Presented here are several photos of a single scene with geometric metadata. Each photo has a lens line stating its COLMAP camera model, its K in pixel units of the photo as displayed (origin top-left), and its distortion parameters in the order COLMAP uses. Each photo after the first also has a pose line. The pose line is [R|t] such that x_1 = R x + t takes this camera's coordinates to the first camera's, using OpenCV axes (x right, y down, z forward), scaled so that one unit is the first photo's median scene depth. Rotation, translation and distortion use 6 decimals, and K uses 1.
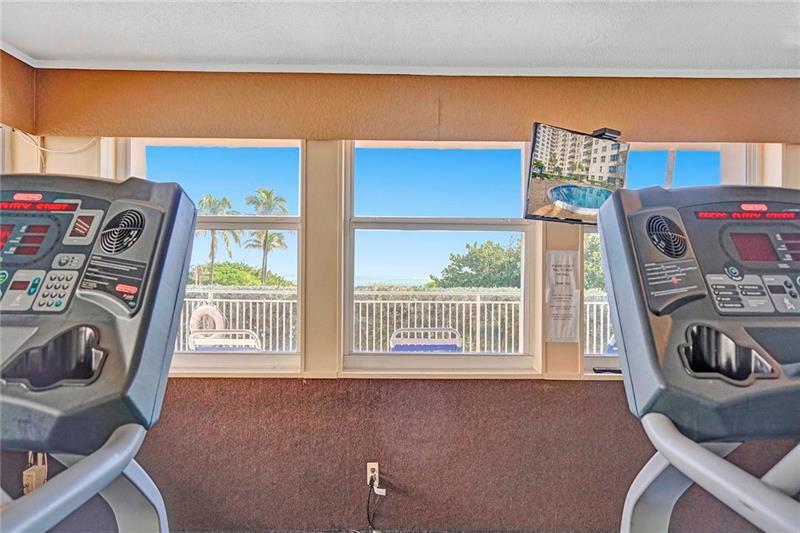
lens RADIAL K [[363.1, 0, 402.5], [0, 363.1, 270.0], [0, 0, 1]] dist [0.000775, 0.000158]
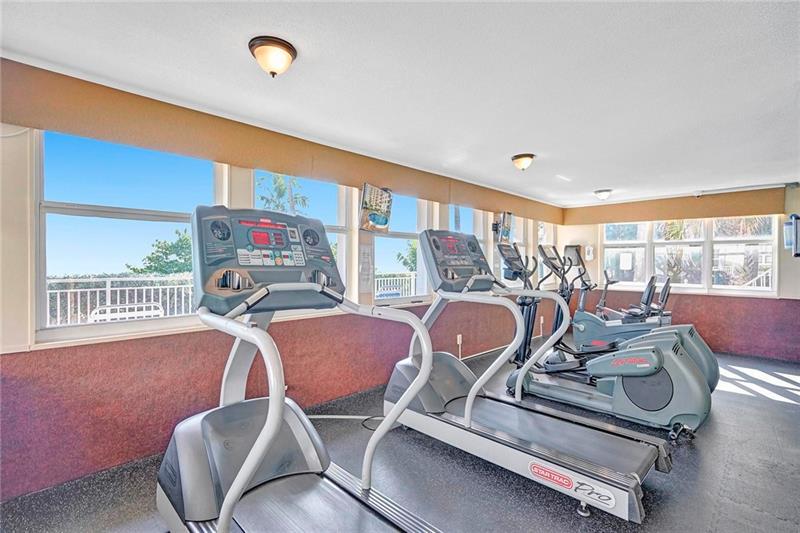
lens RADIAL K [[377.2, 0, 396.4], [0, 377.2, 265.3], [0, 0, 1]] dist [0.000185, 0.000141]
pose [[0.712399, -0.006851, 0.701741, -0.938652], [-0.004132, 0.999894, 0.013957, 0.026374], [-0.701762, -0.012843, 0.712296, -0.595420]]
